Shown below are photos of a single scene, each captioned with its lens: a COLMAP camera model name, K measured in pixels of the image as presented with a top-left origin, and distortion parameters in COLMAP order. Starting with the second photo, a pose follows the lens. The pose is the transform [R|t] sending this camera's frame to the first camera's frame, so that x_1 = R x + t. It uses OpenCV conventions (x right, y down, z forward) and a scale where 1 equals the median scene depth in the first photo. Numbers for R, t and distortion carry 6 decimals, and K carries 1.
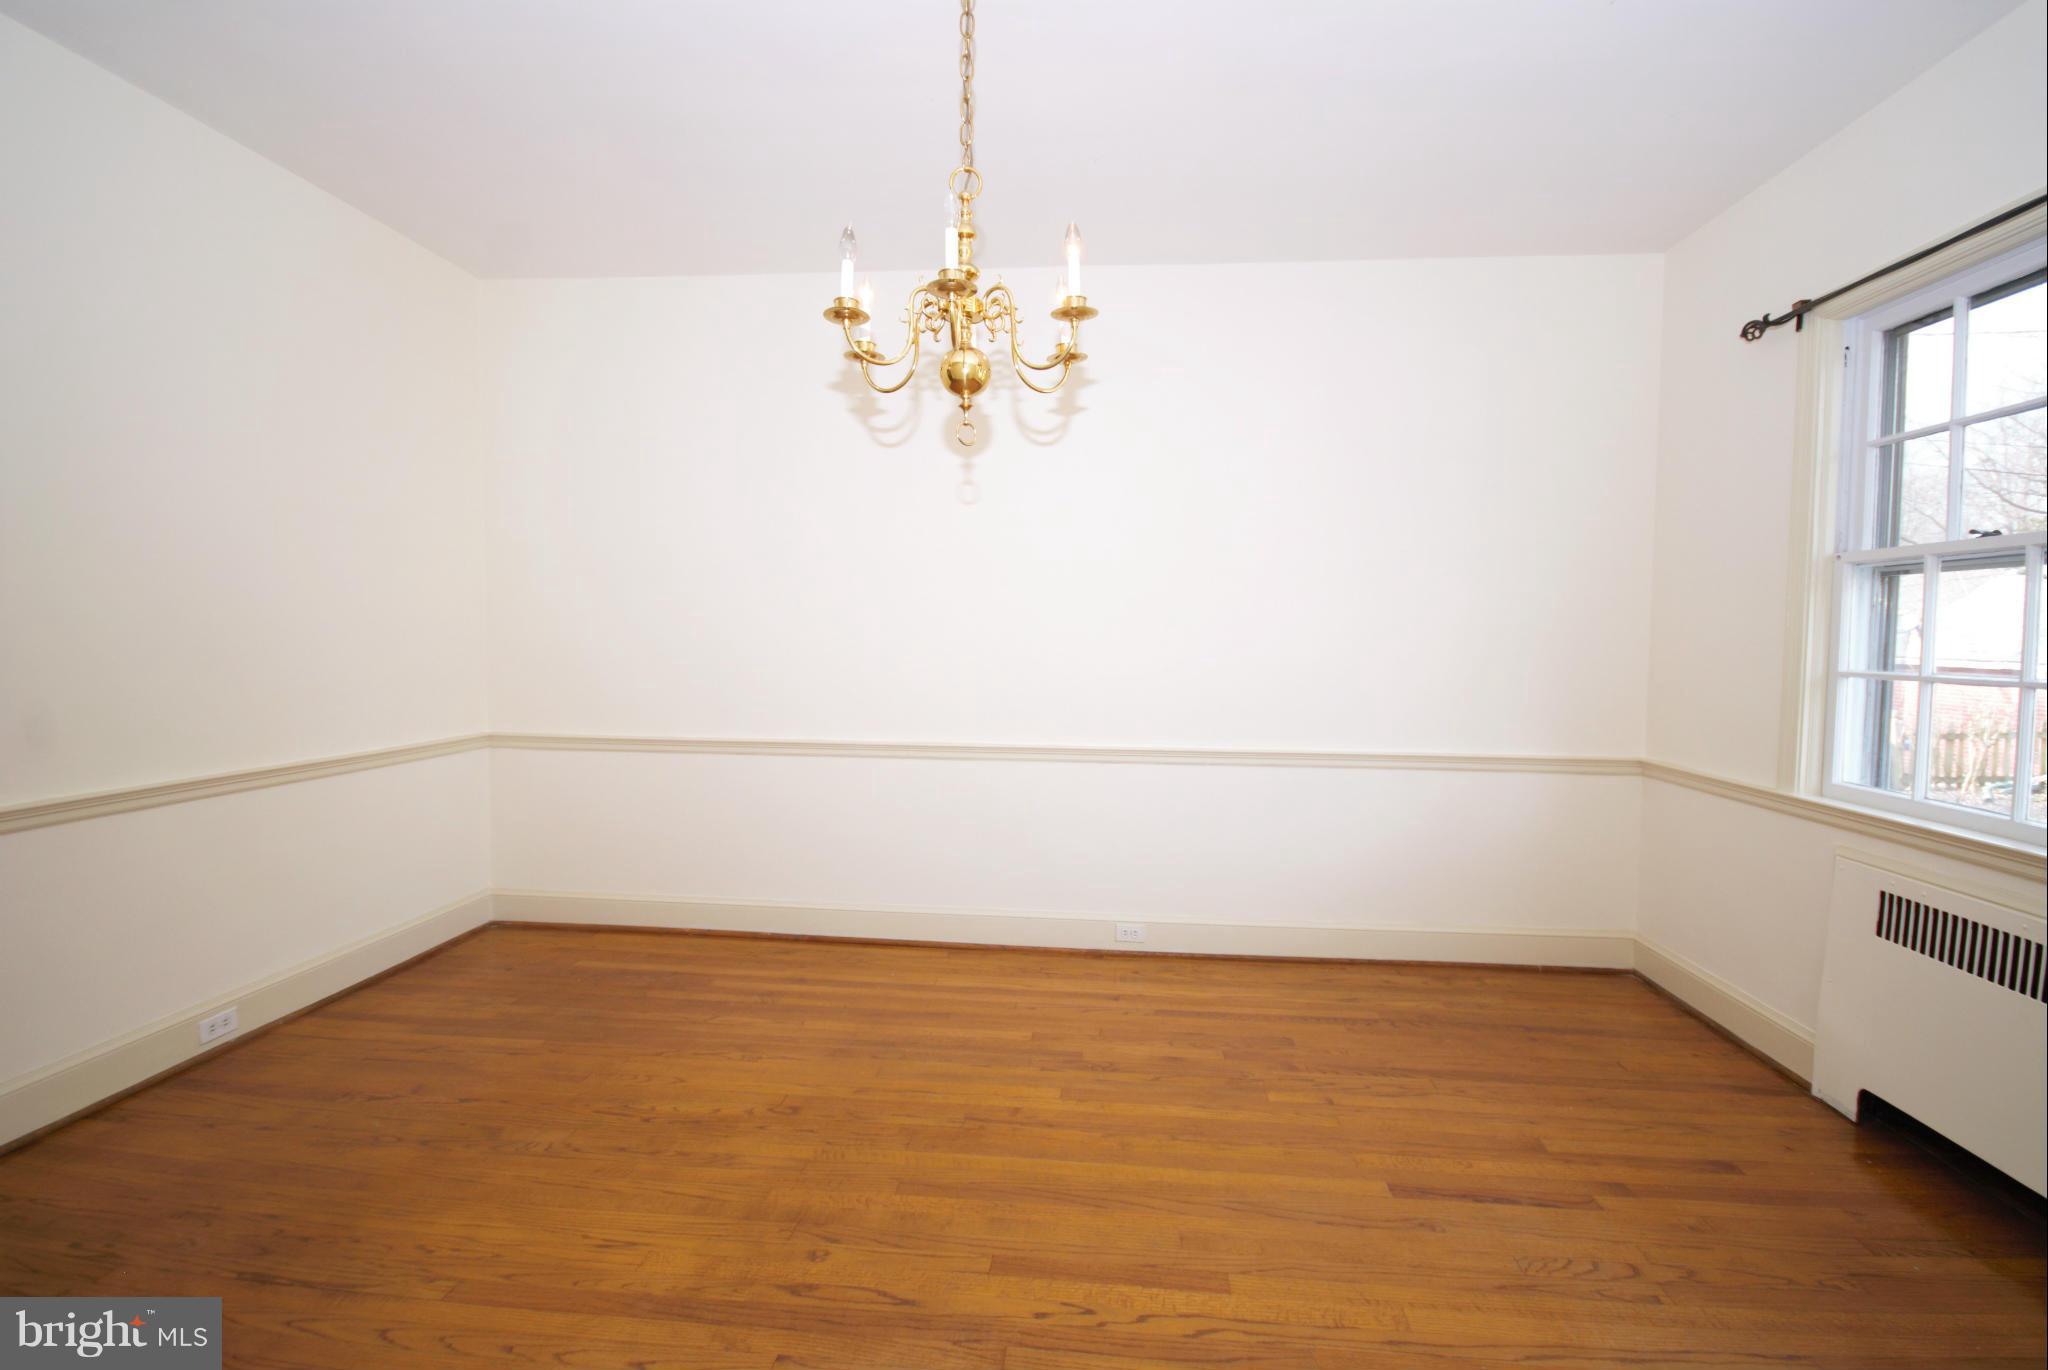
lens RADIAL K [[902.0, 0, 1028.9], [0, 902.0, 686.2], [0, 0, 1]] dist [0.005116, -0.002767]
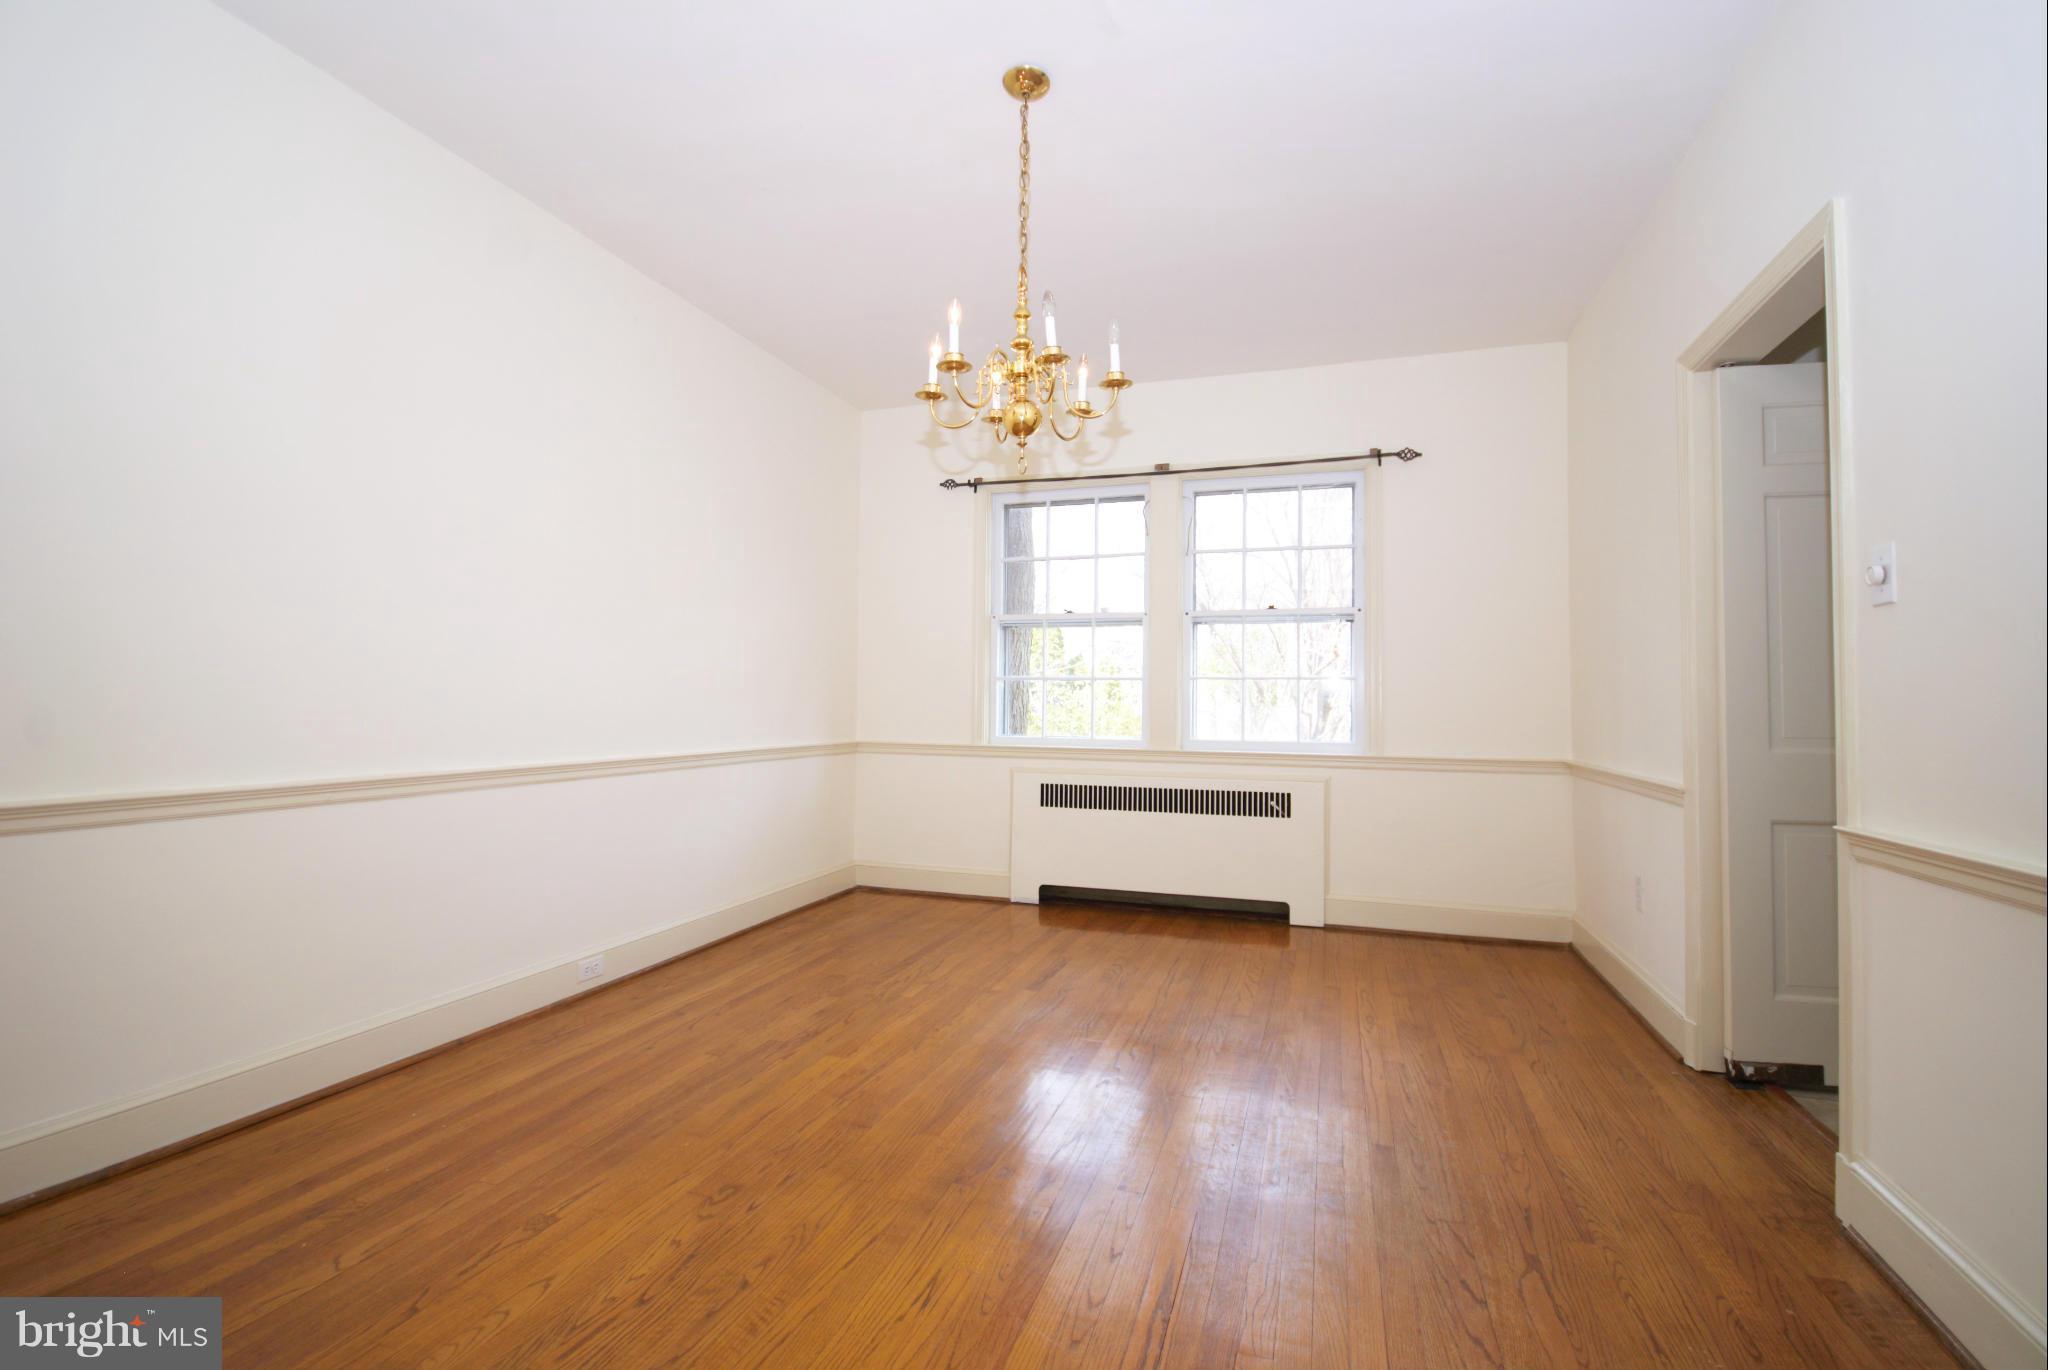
lens RADIAL K [[902.0, 0, 1041.6], [0, 902.0, 695.4], [0, 0, 1]] dist [0.005116, -0.002767]
pose [[0.214205, 0.002275, 0.976786, -0.903837], [0.047791, 0.998775, -0.012806, 0.048449], [-0.975619, 0.049424, 0.213834, 0.486704]]
